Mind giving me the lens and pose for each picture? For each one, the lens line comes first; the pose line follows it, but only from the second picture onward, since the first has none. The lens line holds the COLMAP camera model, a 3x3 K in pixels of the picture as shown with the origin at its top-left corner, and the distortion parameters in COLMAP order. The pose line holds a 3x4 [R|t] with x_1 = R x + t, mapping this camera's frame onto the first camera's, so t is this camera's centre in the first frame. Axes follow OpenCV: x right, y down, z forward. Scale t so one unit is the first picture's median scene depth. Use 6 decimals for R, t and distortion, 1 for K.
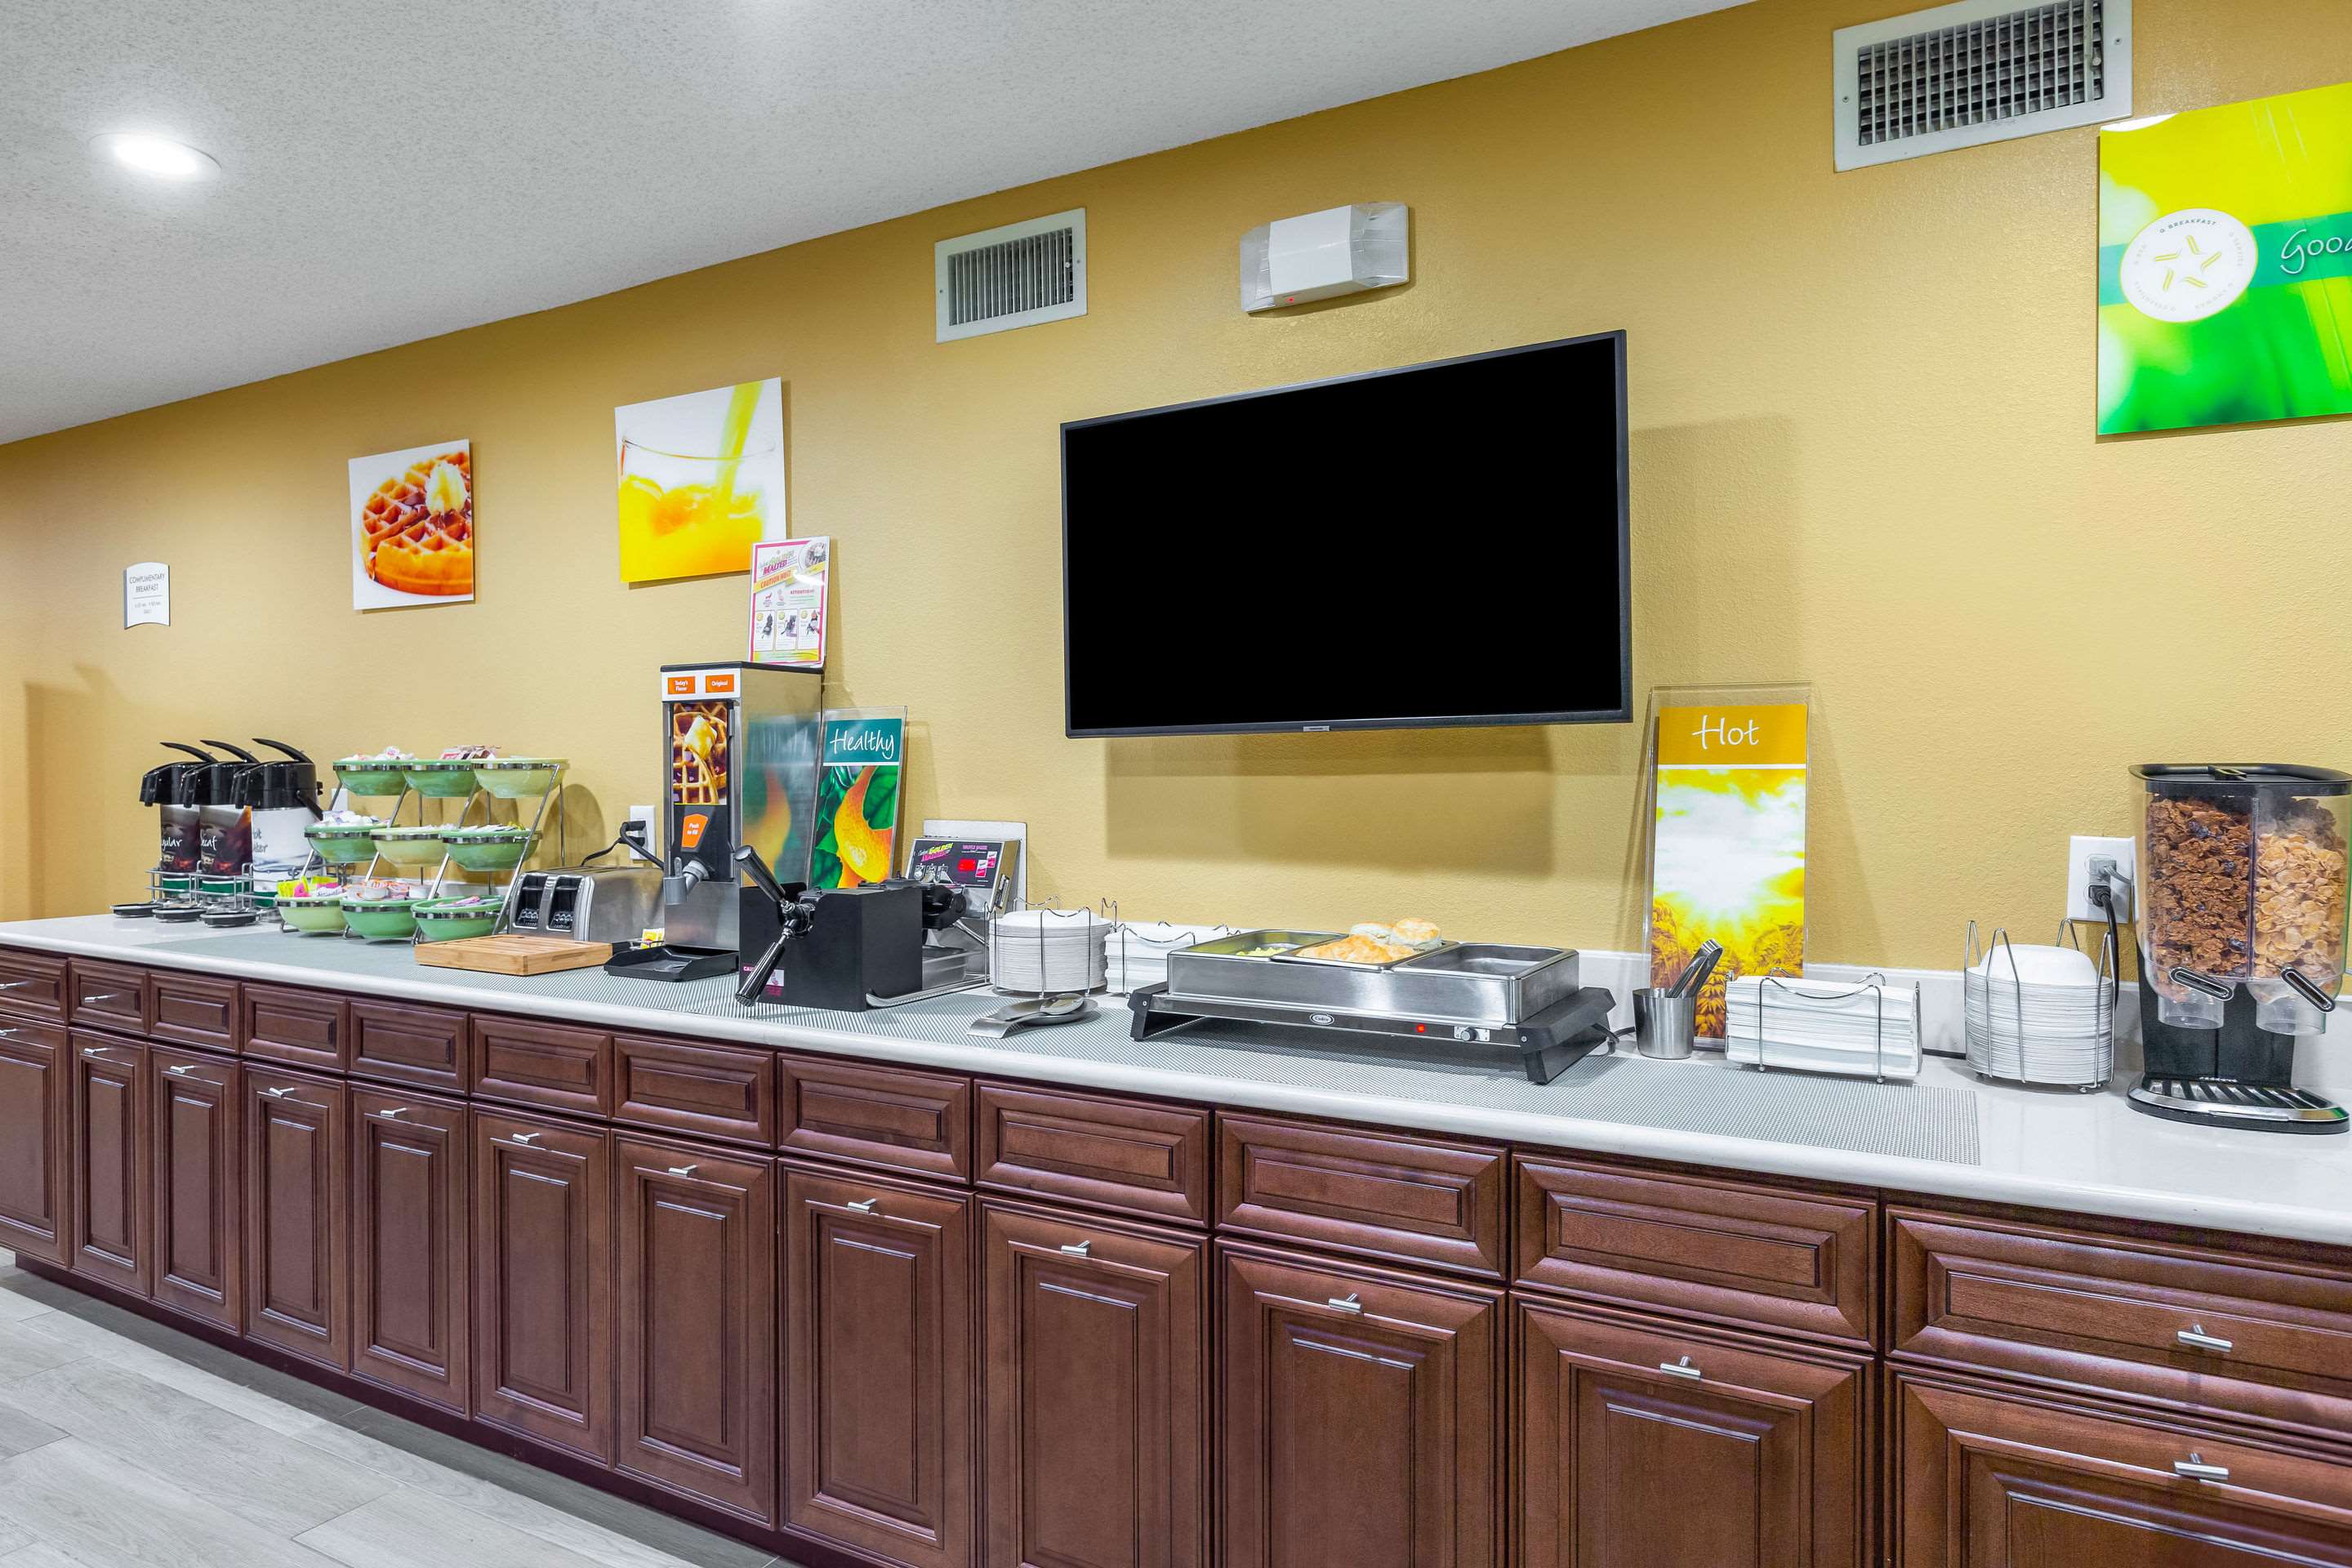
lens RADIAL K [[1397.0, 0, 1177.4], [0, 1397.0, 750.3], [0, 0, 1]] dist [-0.001471, 0.000107]
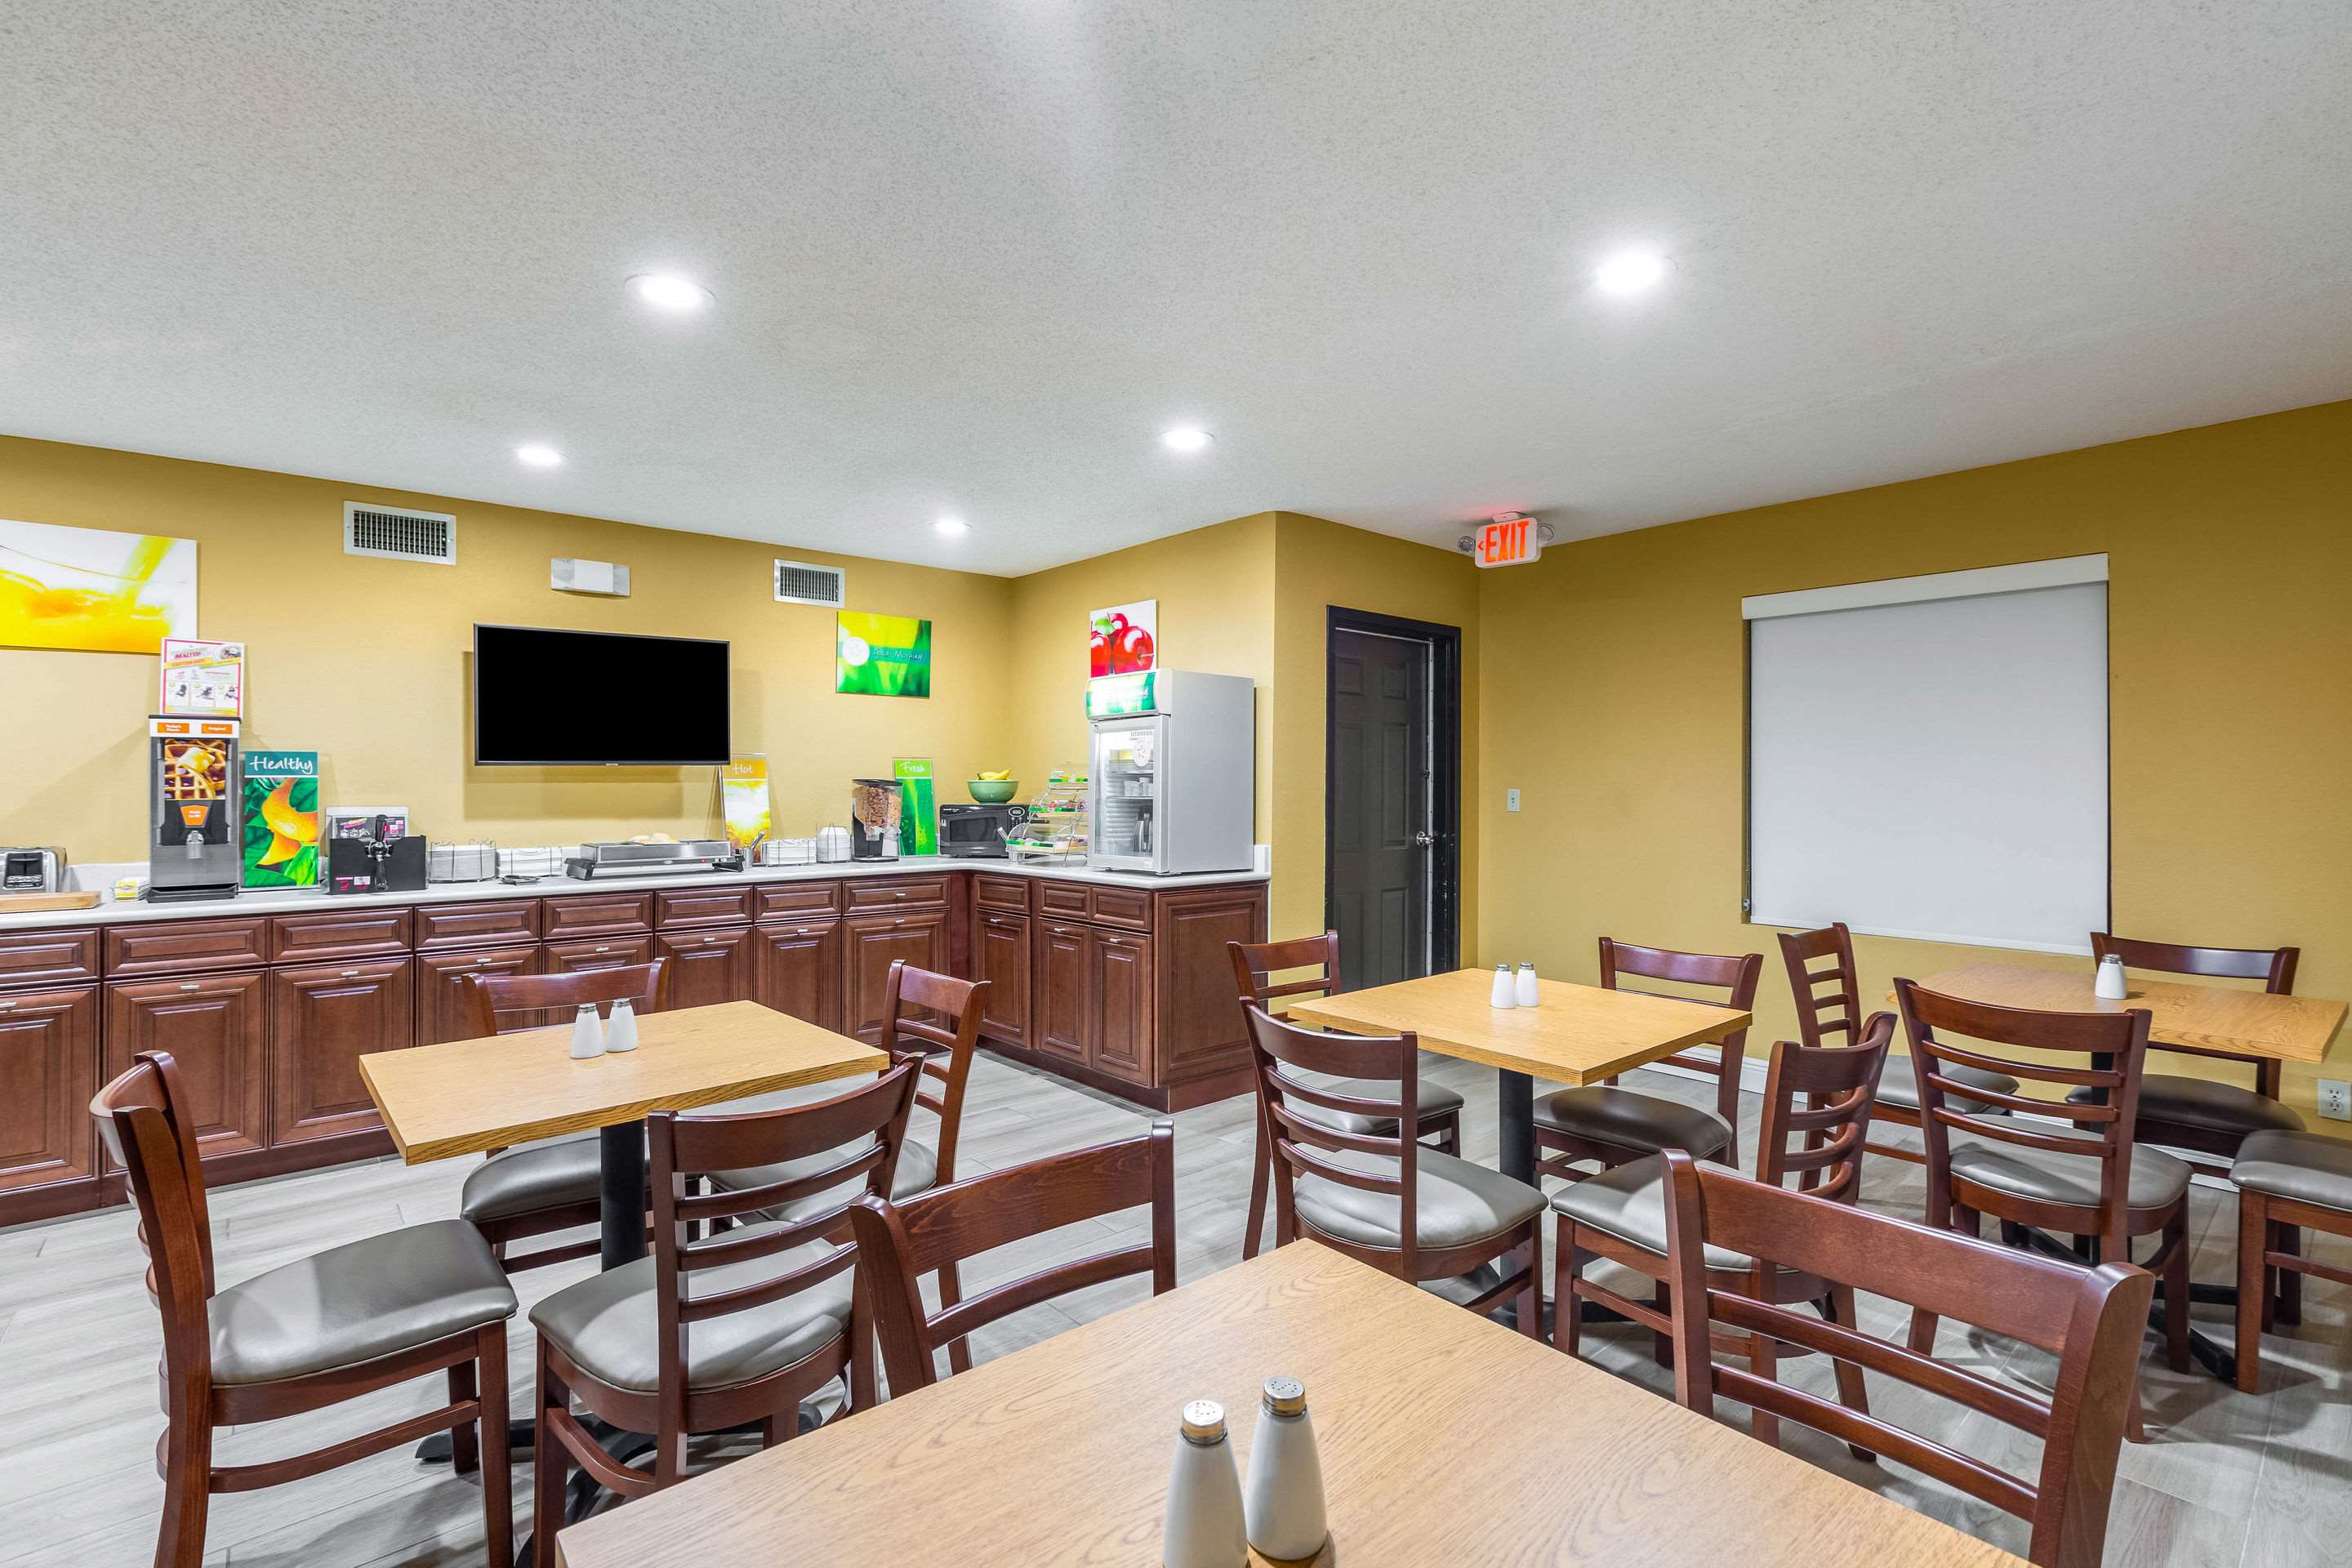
lens RADIAL K [[1053.2, 0, 1176.0], [0, 1053.2, 784.0], [0, 0, 1]] dist [0.003125, -0.005010]
pose [[0.327637, 0.001173, 0.944803, -1.158529], [-0.011190, 0.999934, 0.002639, 0.003347], [-0.944738, -0.011437, 0.327628, -0.534988]]
